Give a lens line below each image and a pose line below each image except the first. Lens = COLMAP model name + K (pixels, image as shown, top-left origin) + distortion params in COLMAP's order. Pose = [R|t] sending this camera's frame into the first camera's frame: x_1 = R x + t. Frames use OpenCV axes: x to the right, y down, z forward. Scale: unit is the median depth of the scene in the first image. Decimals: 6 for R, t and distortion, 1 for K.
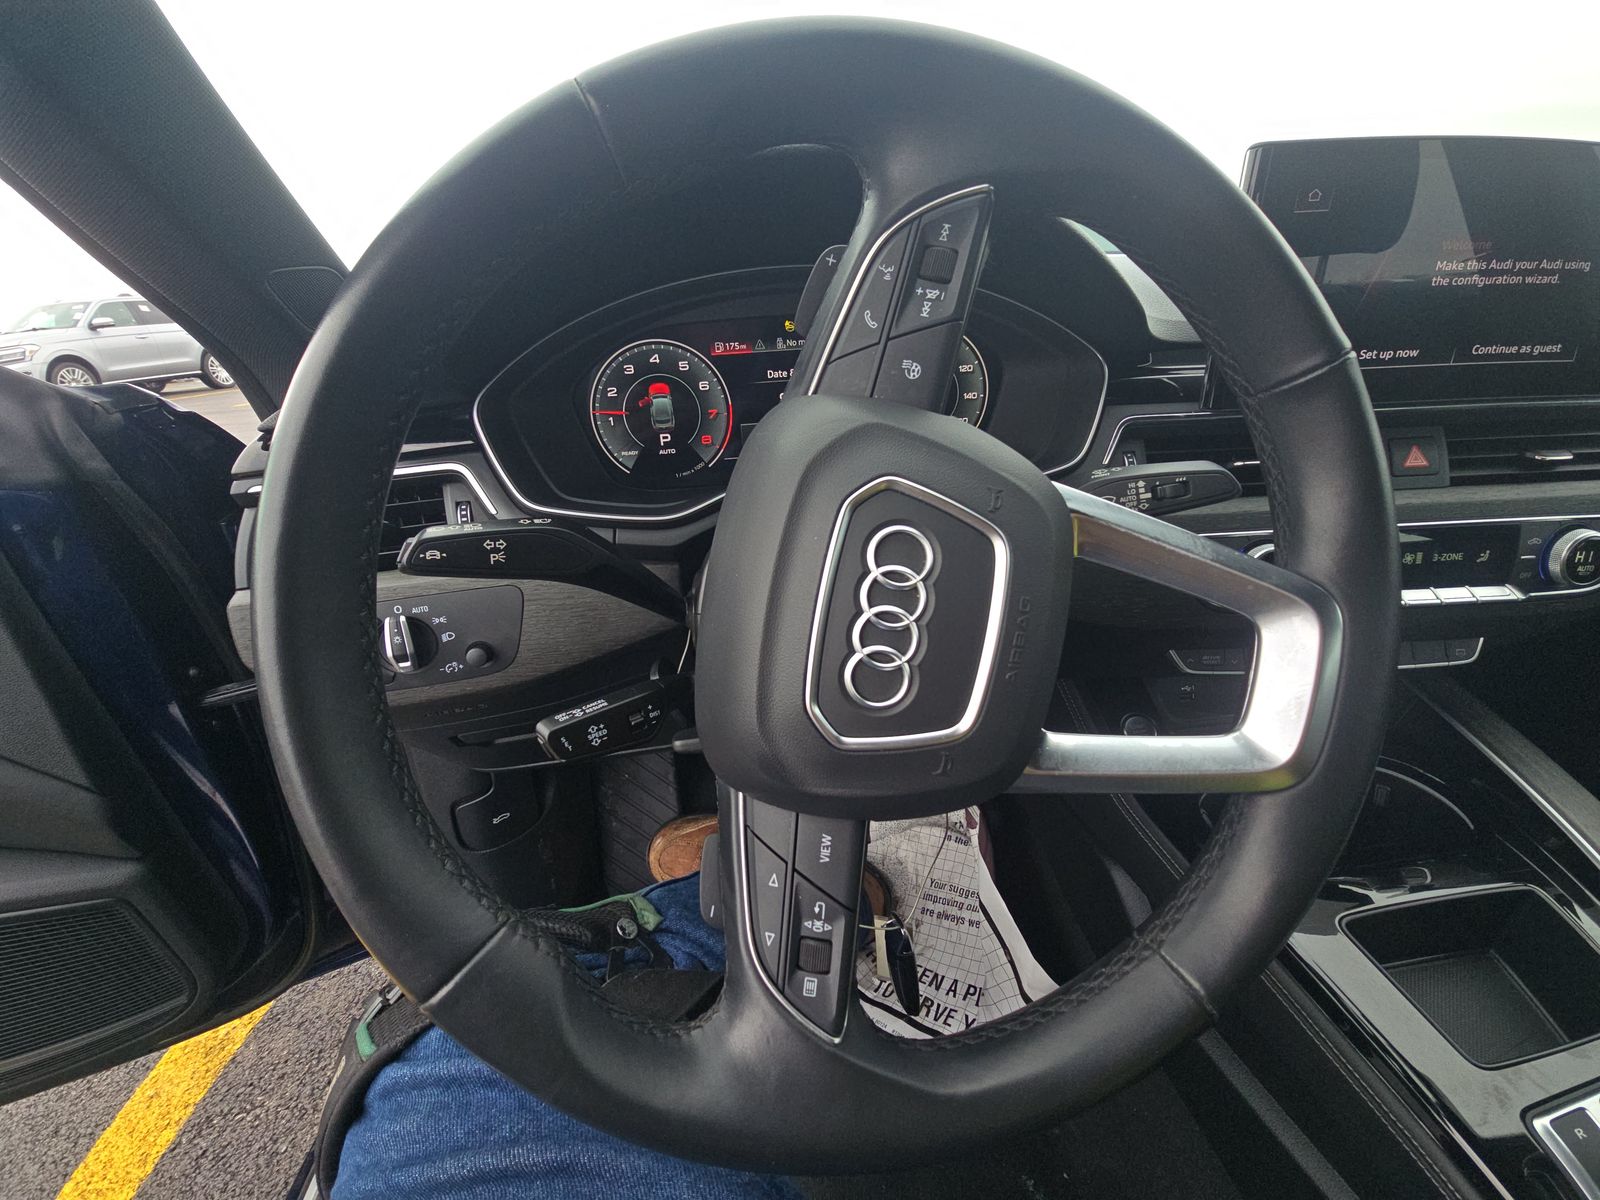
lens RADIAL K [[657.7, 0, 826.3], [0, 657.7, 601.4], [0, 0, 1]] dist [0.006253, 0.000018]
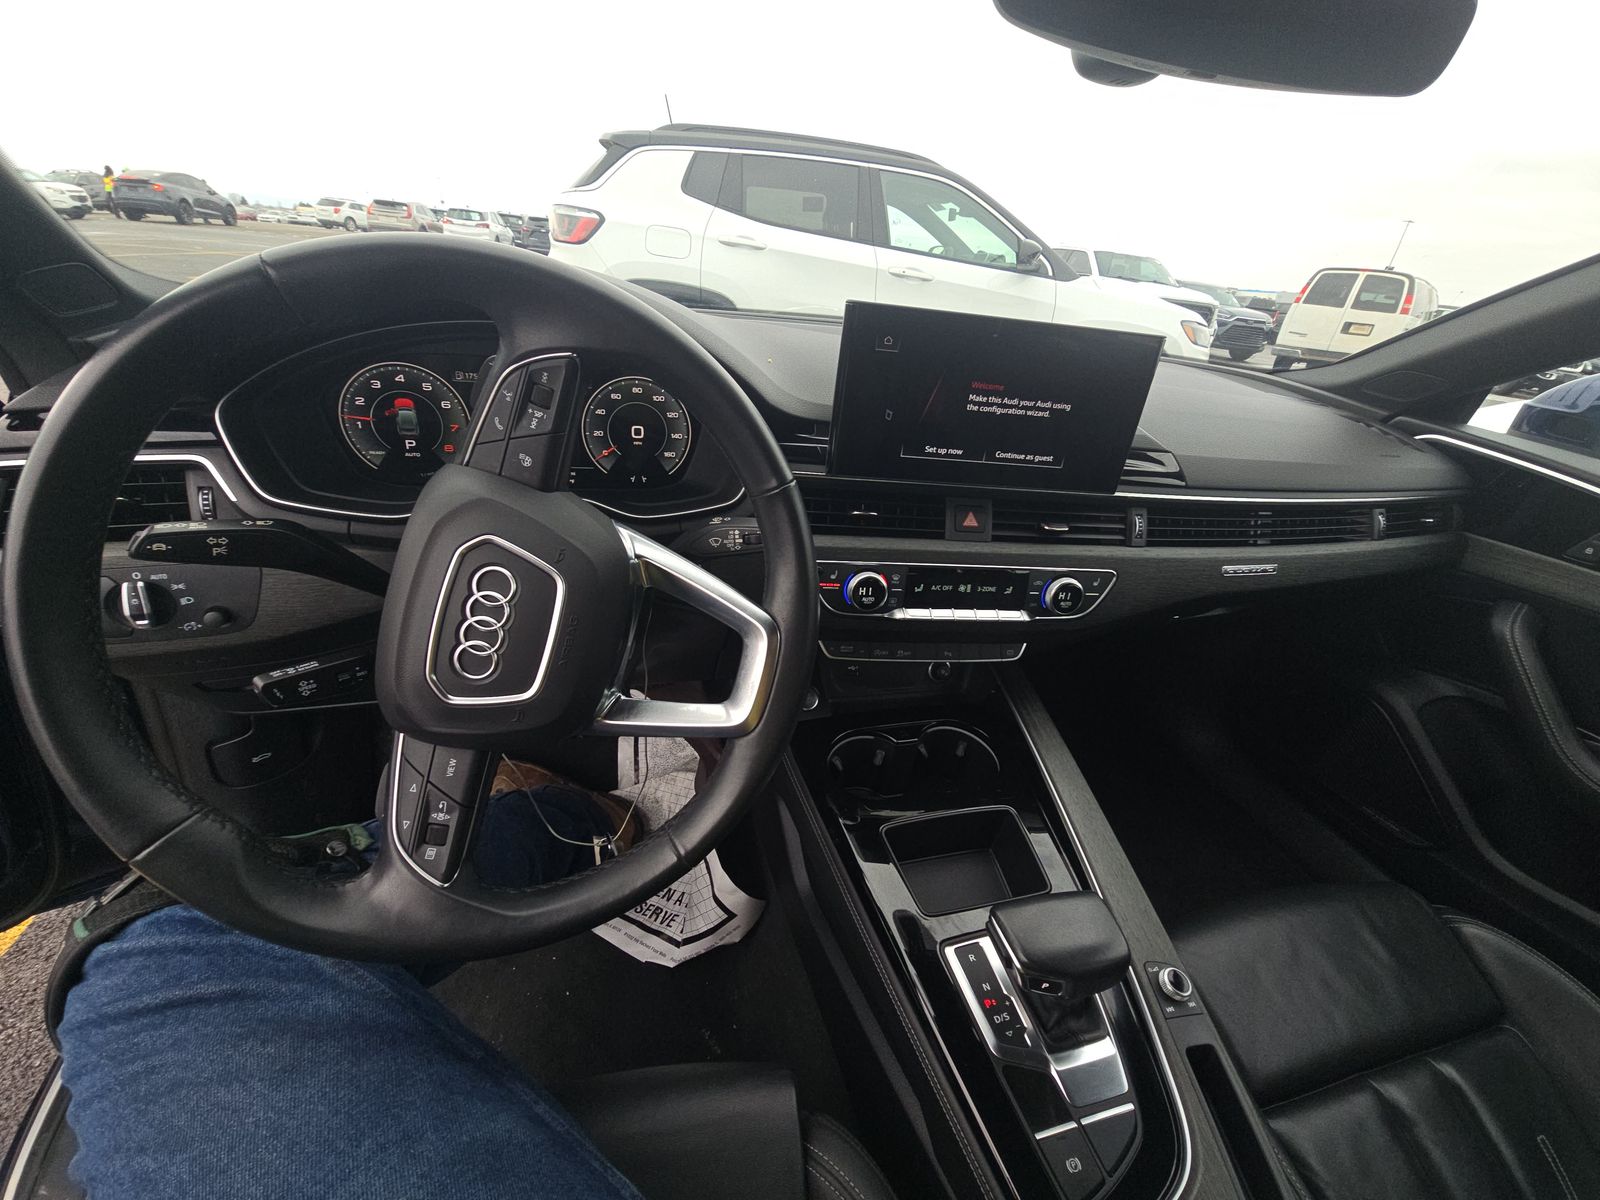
lens RADIAL K [[657.7, 0, 826.3], [0, 657.7, 601.4], [0, 0, 1]] dist [0.006253, 0.000018]
pose [[0.978185, 0.064061, 0.197611, 0.335689], [-0.076037, 0.995662, 0.053615, -0.101629], [-0.193319, -0.067472, 0.978813, -0.412796]]
